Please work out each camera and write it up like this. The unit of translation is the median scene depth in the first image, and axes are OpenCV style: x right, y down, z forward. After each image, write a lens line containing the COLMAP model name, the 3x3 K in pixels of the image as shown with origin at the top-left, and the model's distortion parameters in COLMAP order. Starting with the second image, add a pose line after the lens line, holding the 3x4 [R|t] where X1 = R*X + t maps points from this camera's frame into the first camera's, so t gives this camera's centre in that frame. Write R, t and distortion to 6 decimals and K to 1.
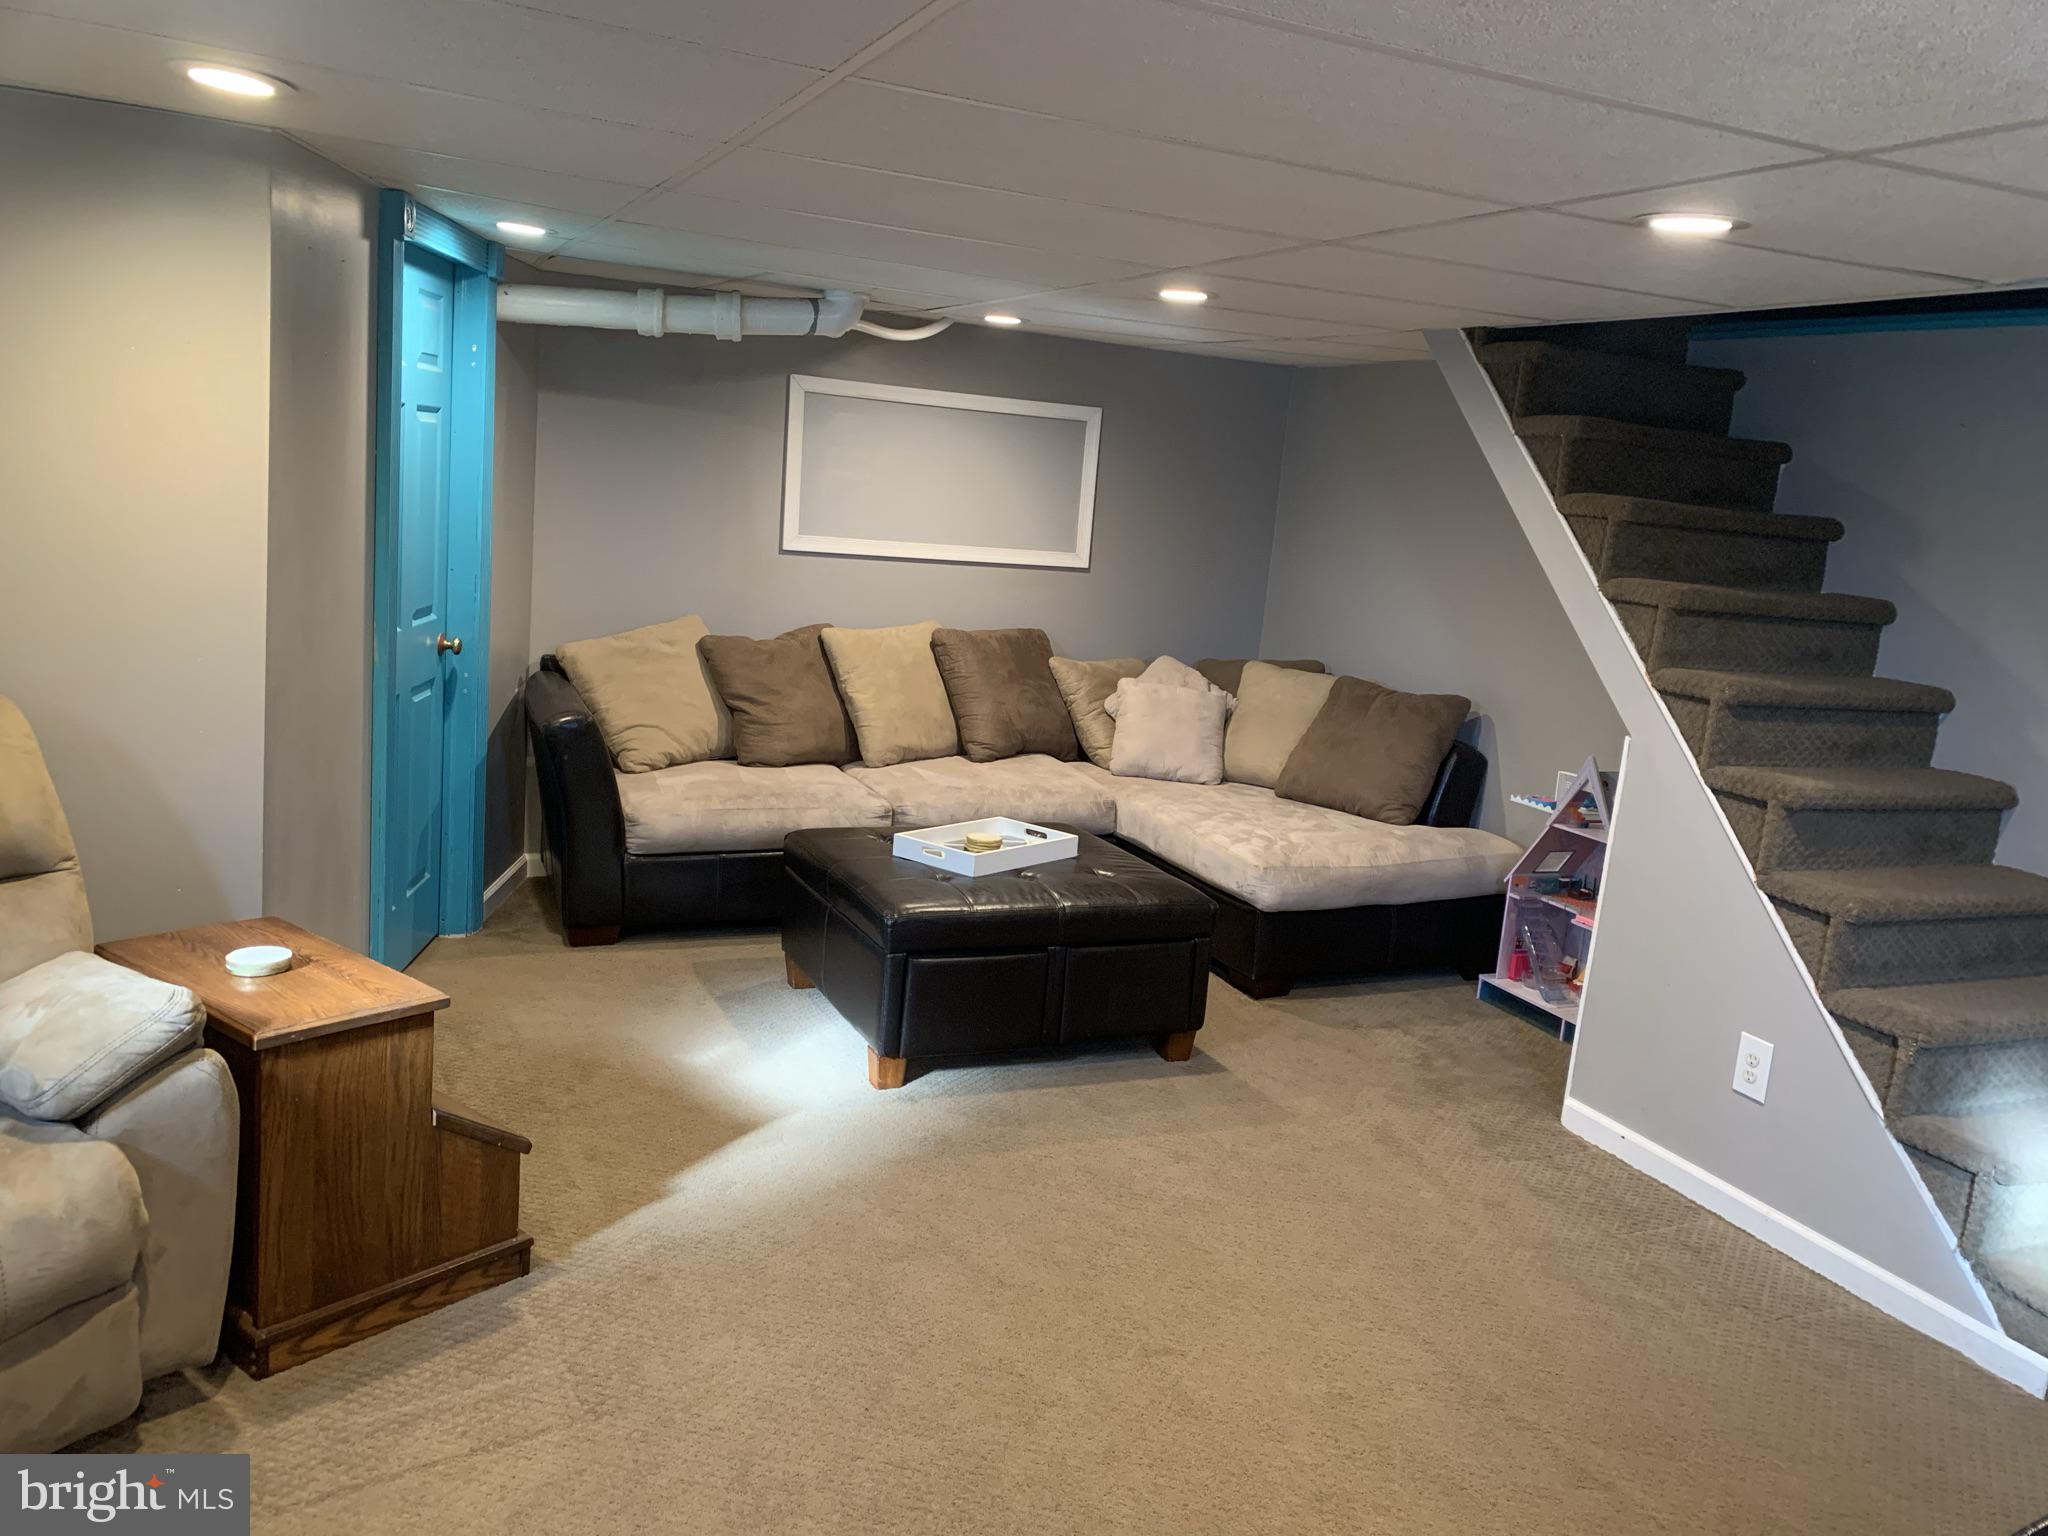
lens RADIAL K [[1575.6, 0, 1020.1], [0, 1575.6, 761.4], [0, 0, 1]] dist [0.025463, -0.019977]
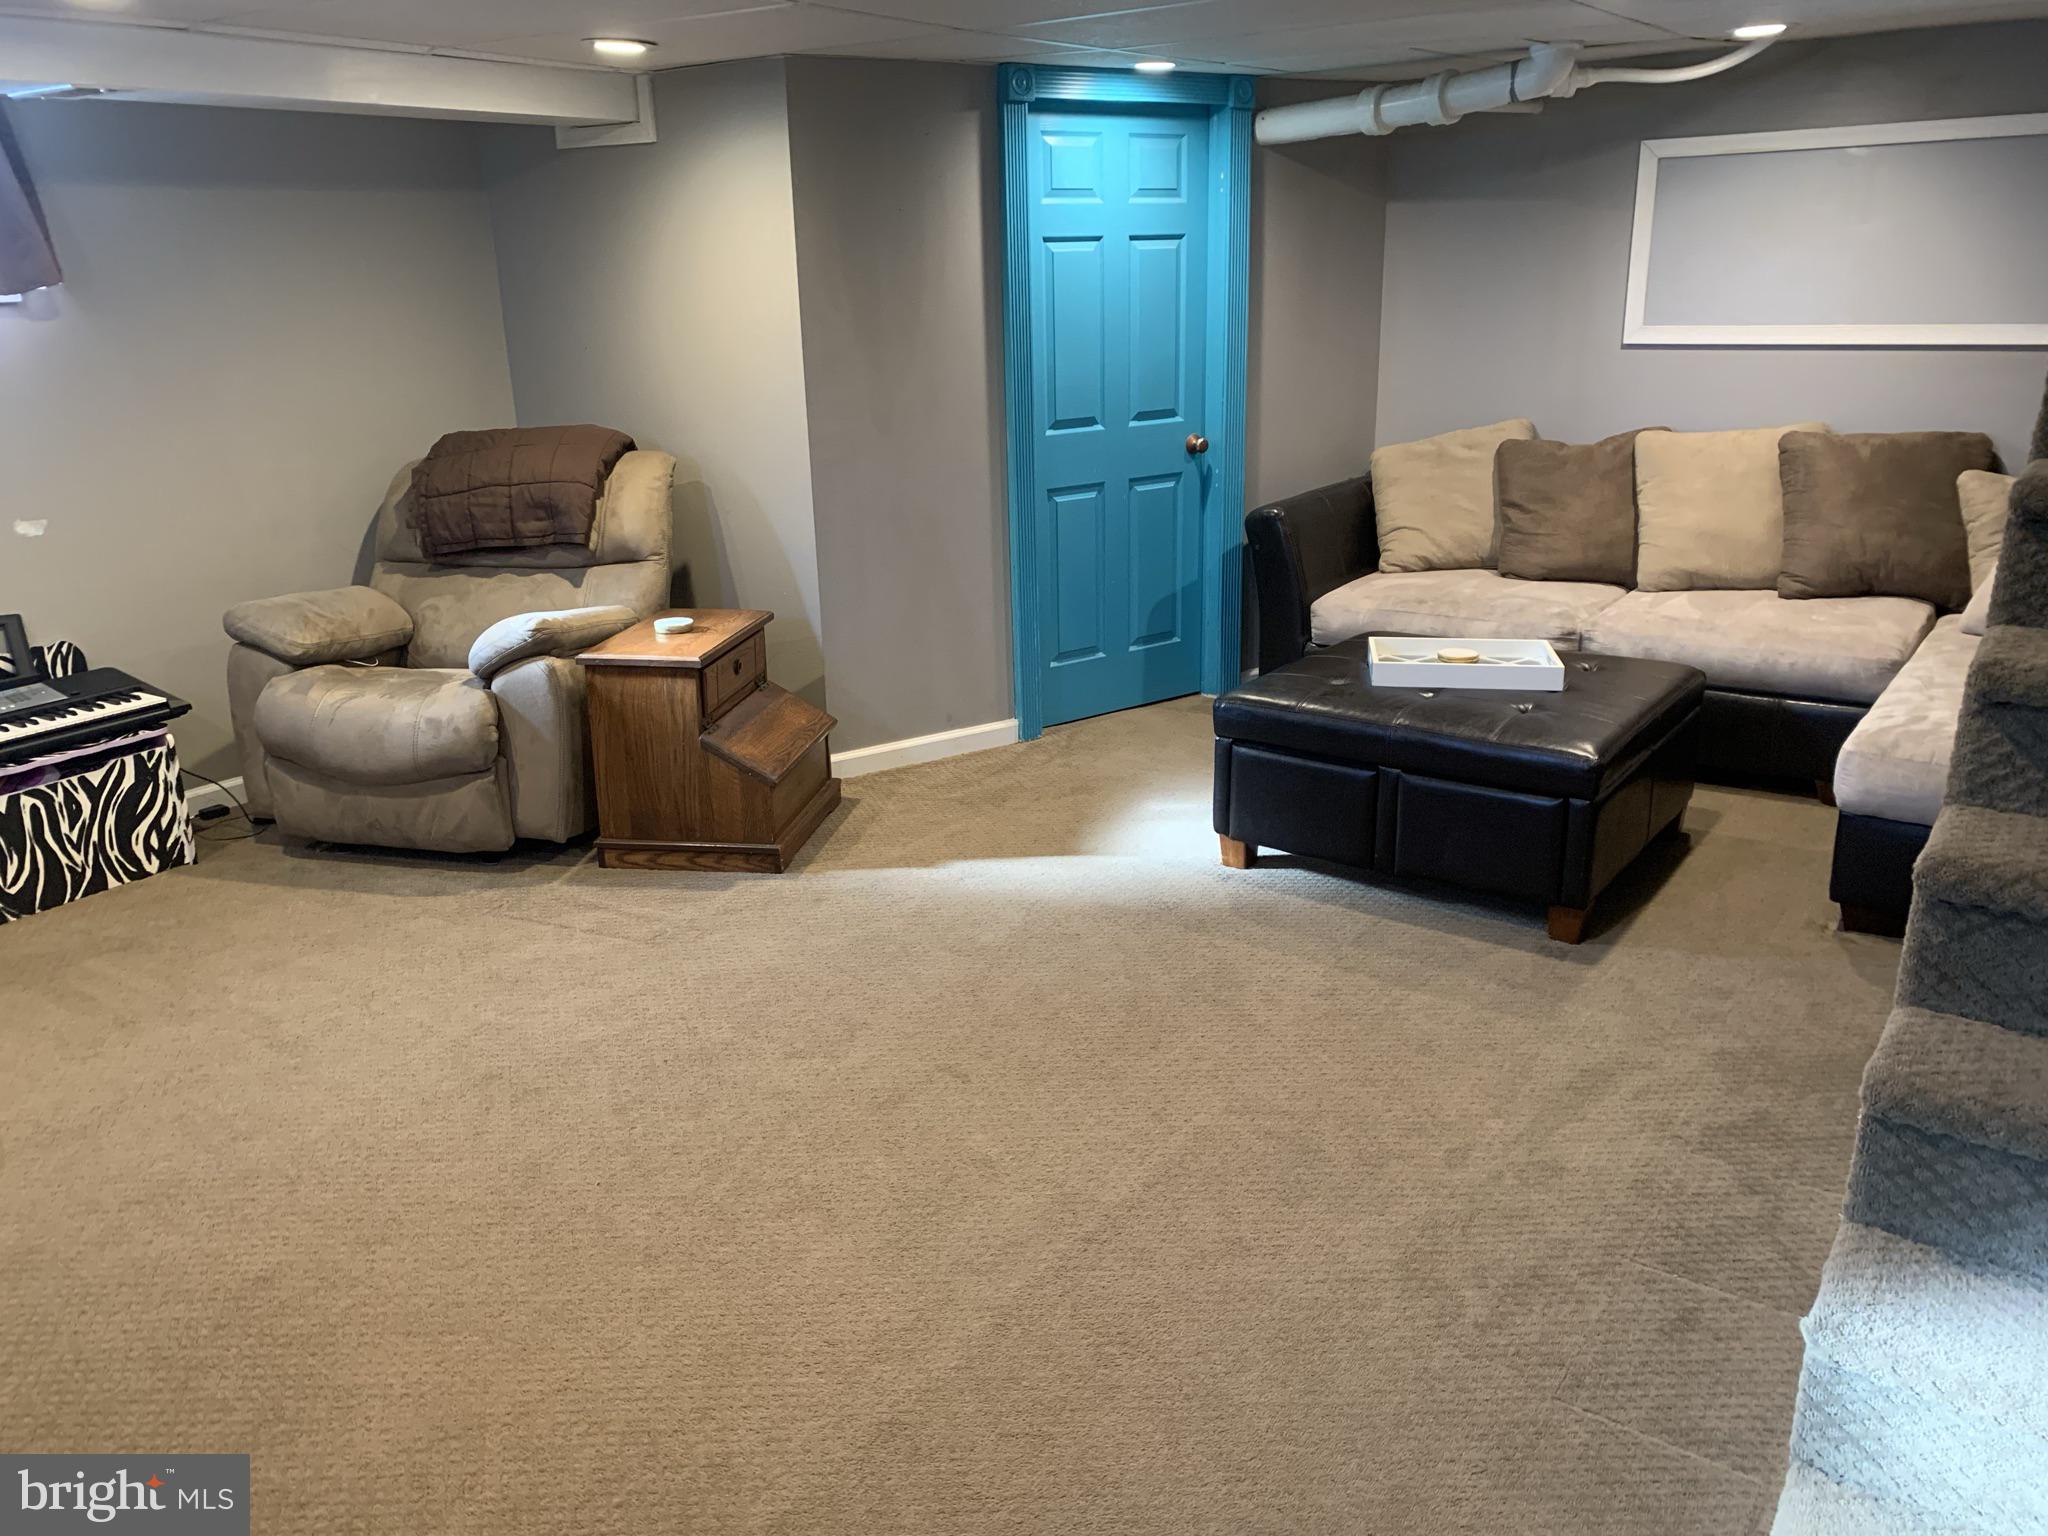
lens RADIAL K [[1575.6, 0, 1021.2], [0, 1575.6, 773.3], [0, 0, 1]] dist [0.025463, -0.019977]
pose [[0.483946, 0.178242, -0.856753, 0.623207], [-0.089954, 0.983983, 0.153900, -0.000898], [0.870462, 0.002589, 0.492228, 0.312239]]
